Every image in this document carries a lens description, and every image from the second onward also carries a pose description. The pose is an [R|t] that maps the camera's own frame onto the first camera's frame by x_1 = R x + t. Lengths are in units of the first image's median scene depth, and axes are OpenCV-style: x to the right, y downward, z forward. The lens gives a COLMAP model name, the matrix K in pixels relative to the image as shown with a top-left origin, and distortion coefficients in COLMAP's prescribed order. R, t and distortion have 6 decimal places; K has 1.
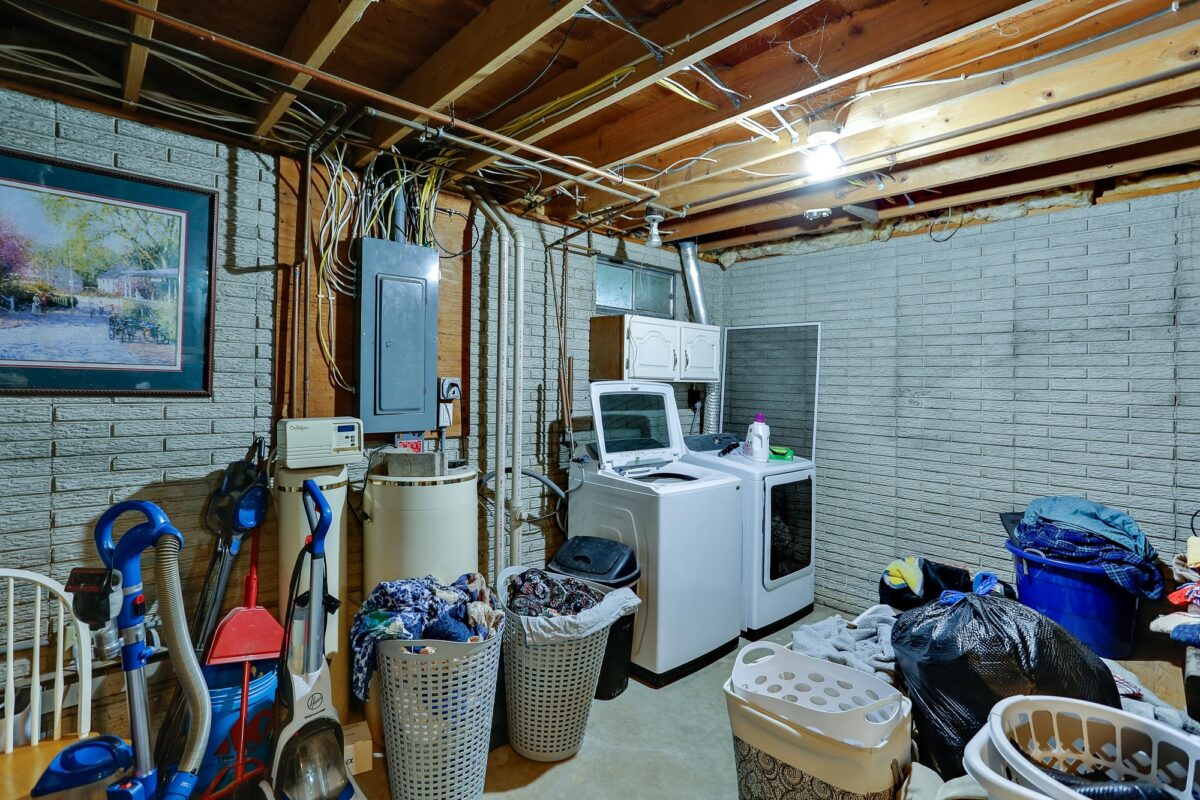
lens RADIAL K [[587.8, 0, 603.1], [0, 587.8, 379.4], [0, 0, 1]] dist [-0.047202, 0.033822]
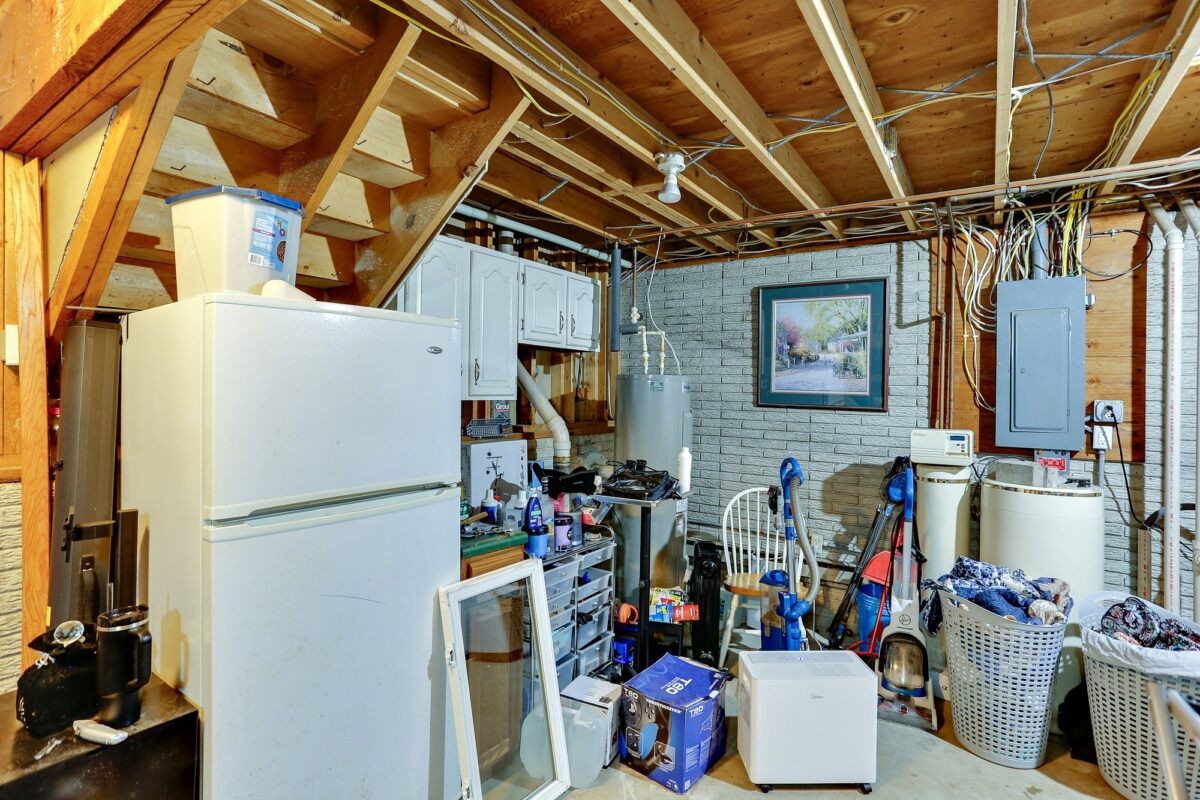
lens RADIAL K [[587.8, 0, 603.1], [0, 587.8, 379.4], [0, 0, 1]] dist [-0.047202, 0.033822]
pose [[0.242396, -0.034660, -0.969558, 0.605321], [-0.011420, 0.999190, -0.038575, 0.011663], [0.970110, 0.020423, 0.241804, -0.085187]]
